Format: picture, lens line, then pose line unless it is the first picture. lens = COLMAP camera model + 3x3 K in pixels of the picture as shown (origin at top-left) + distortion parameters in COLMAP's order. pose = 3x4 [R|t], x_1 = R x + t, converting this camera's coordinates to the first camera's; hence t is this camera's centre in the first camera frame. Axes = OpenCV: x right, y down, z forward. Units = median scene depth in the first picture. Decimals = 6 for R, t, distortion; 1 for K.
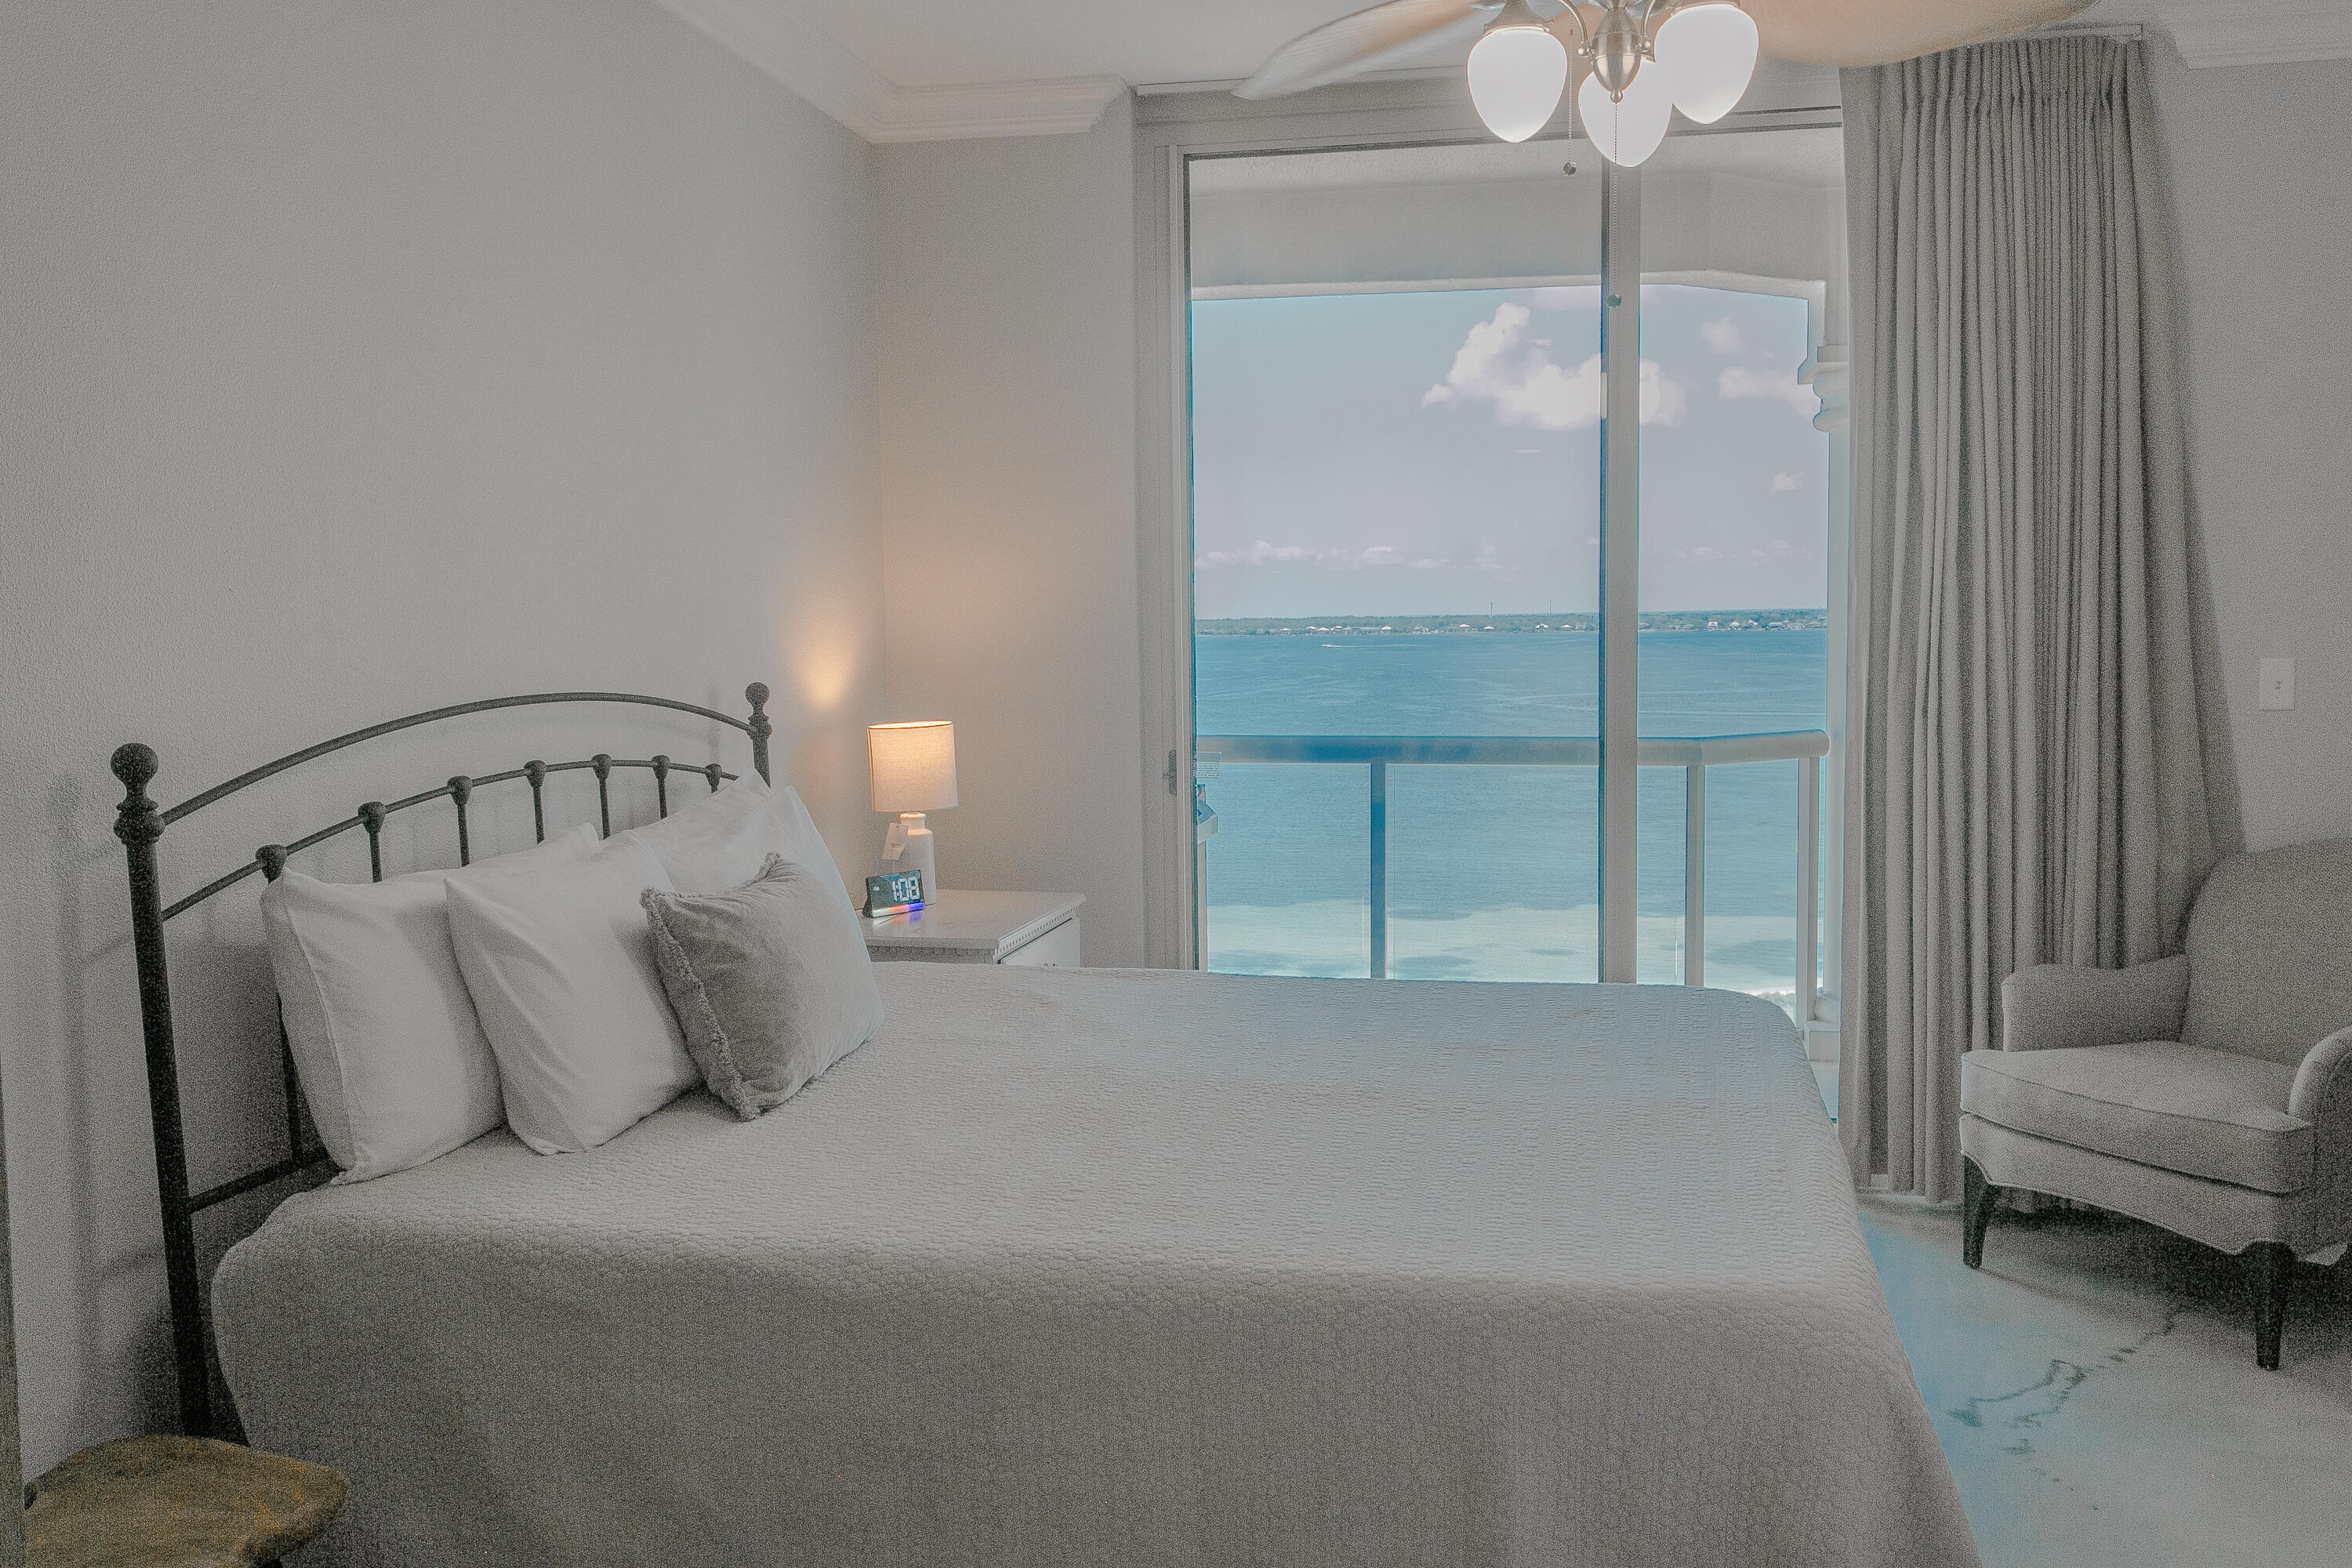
lens RADIAL K [[2047.5, 0, 1176.0], [0, 2047.5, 784.0], [0, 0, 1]] dist [0.000491, 0.008885]
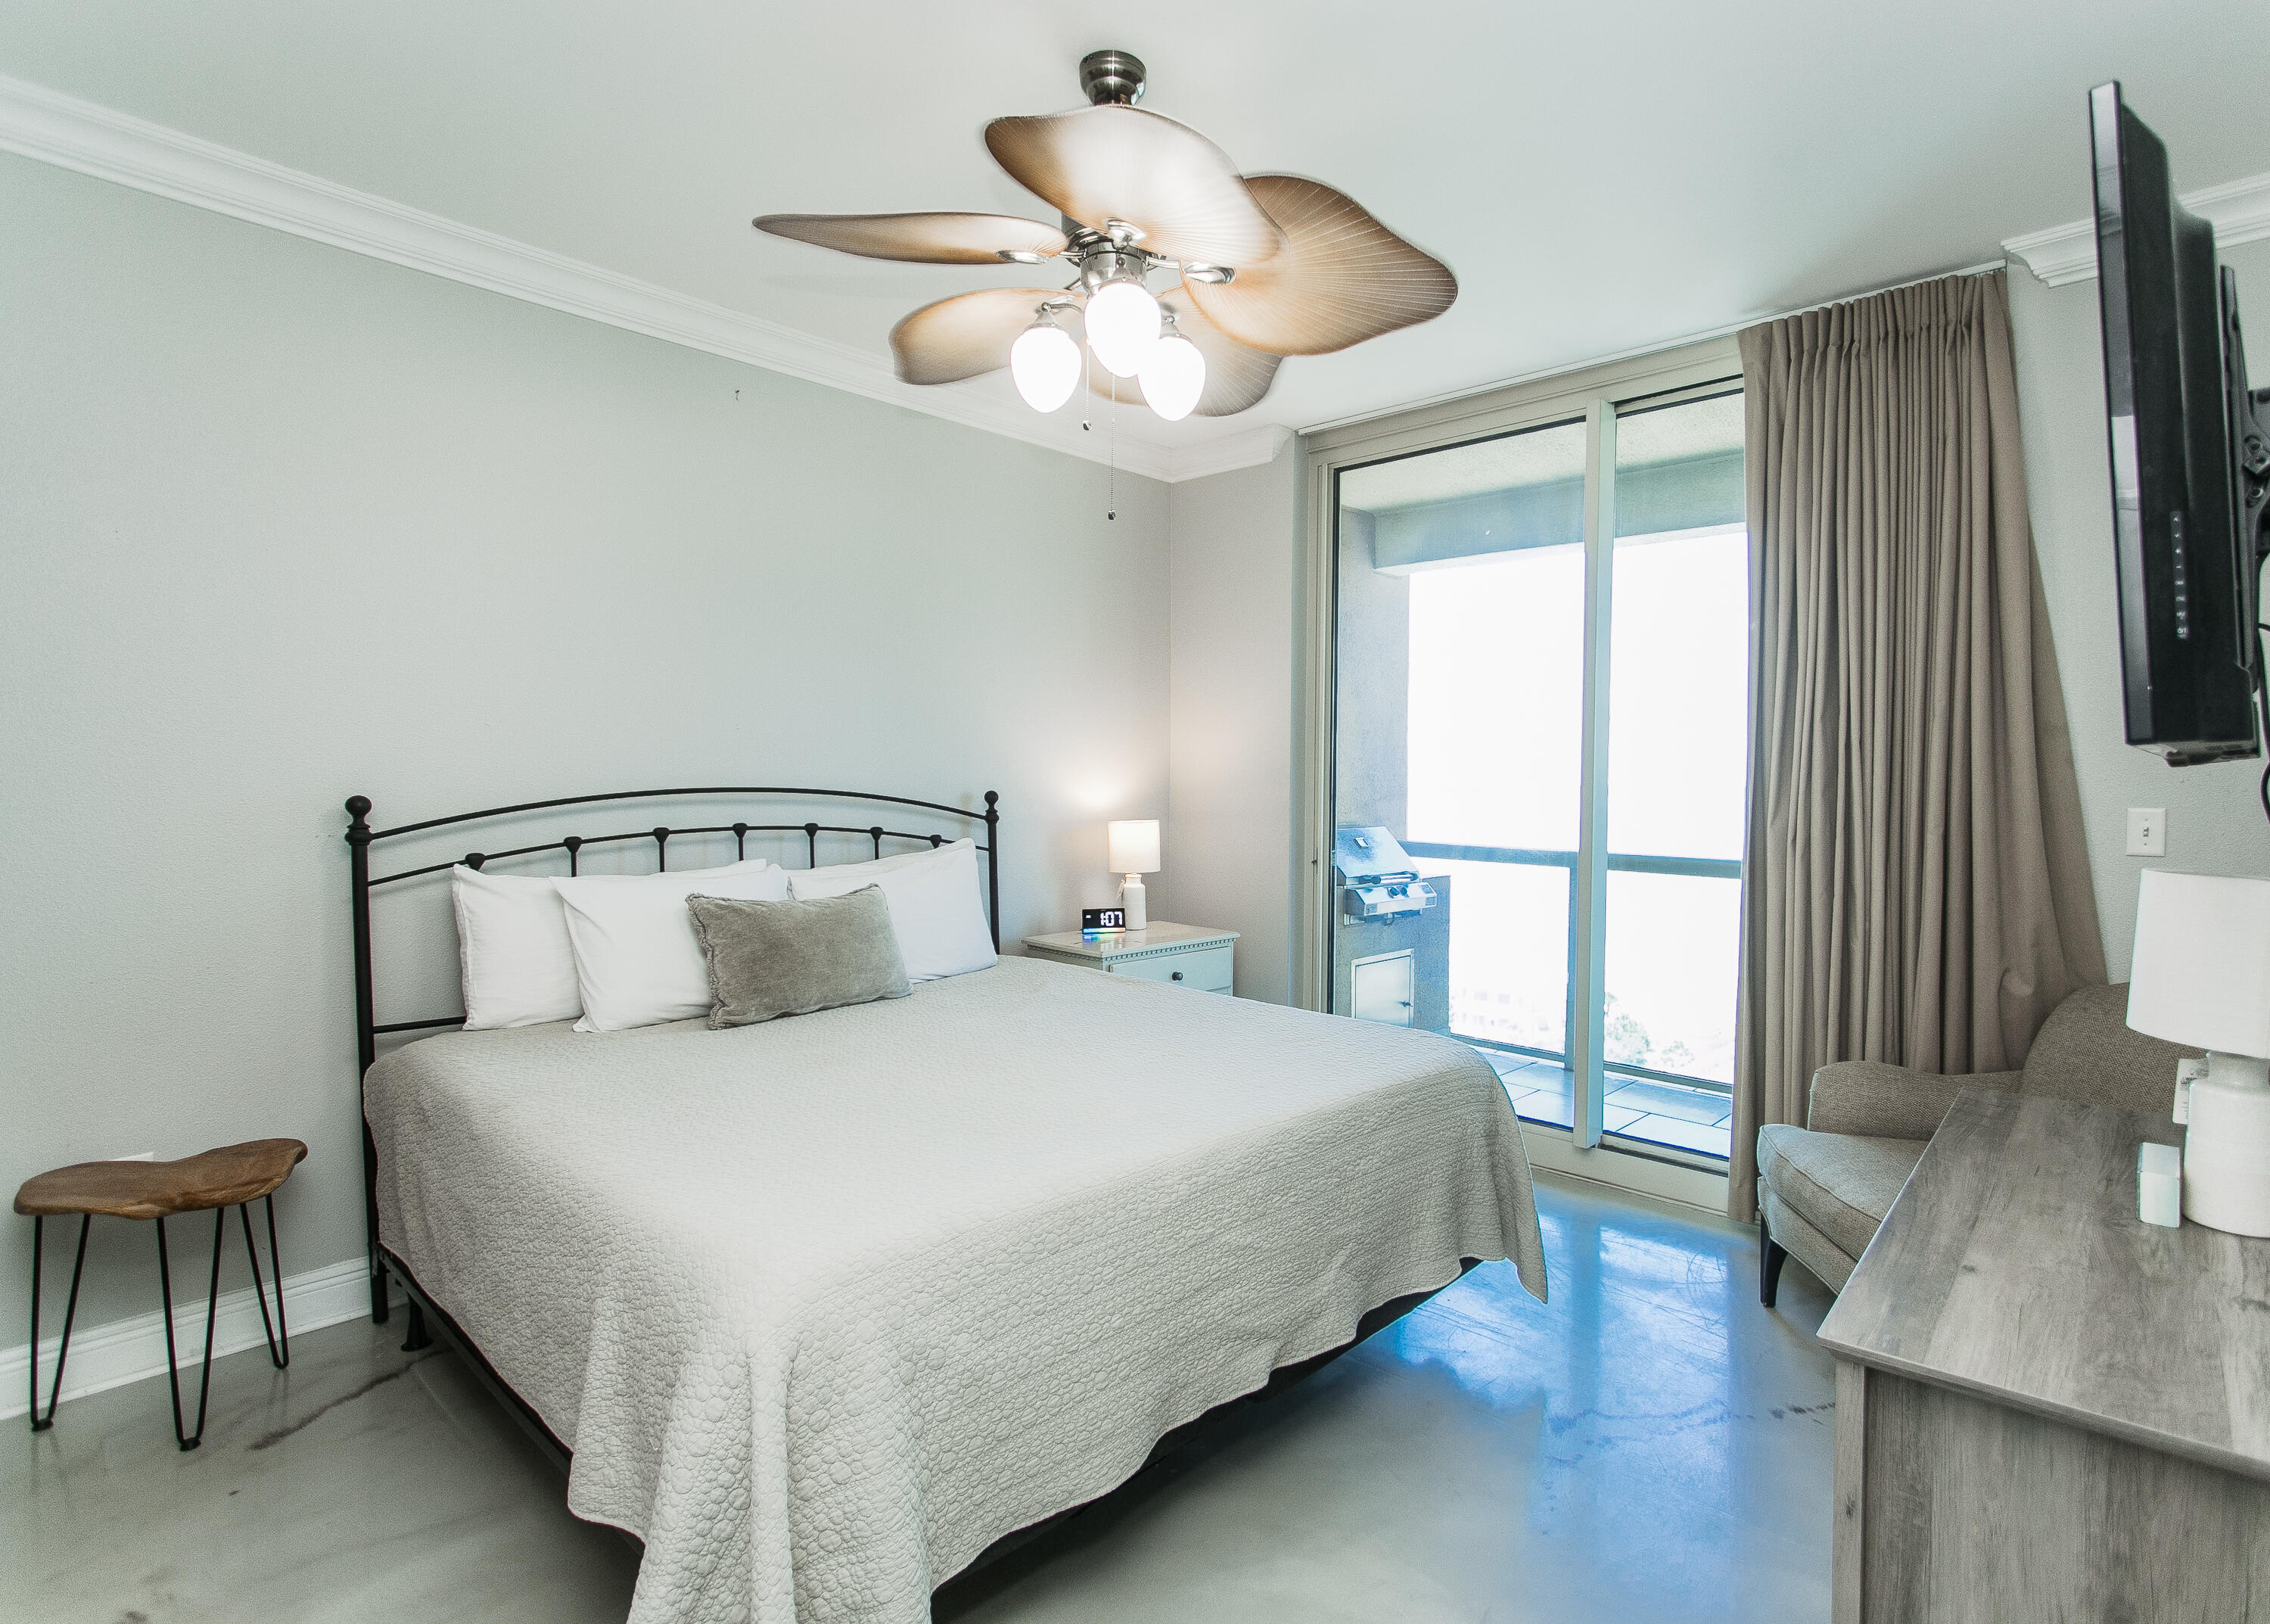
lens RADIAL K [[1133.9, 0, 1138.3], [0, 1133.9, 821.1], [0, 0, 1]] dist [-0.000141, -0.000549]
pose [[0.865451, 0.040851, -0.499325, 0.373958], [-0.060828, 0.997865, -0.023792, -0.007907], [0.497287, 0.050964, 0.866088, 0.214580]]
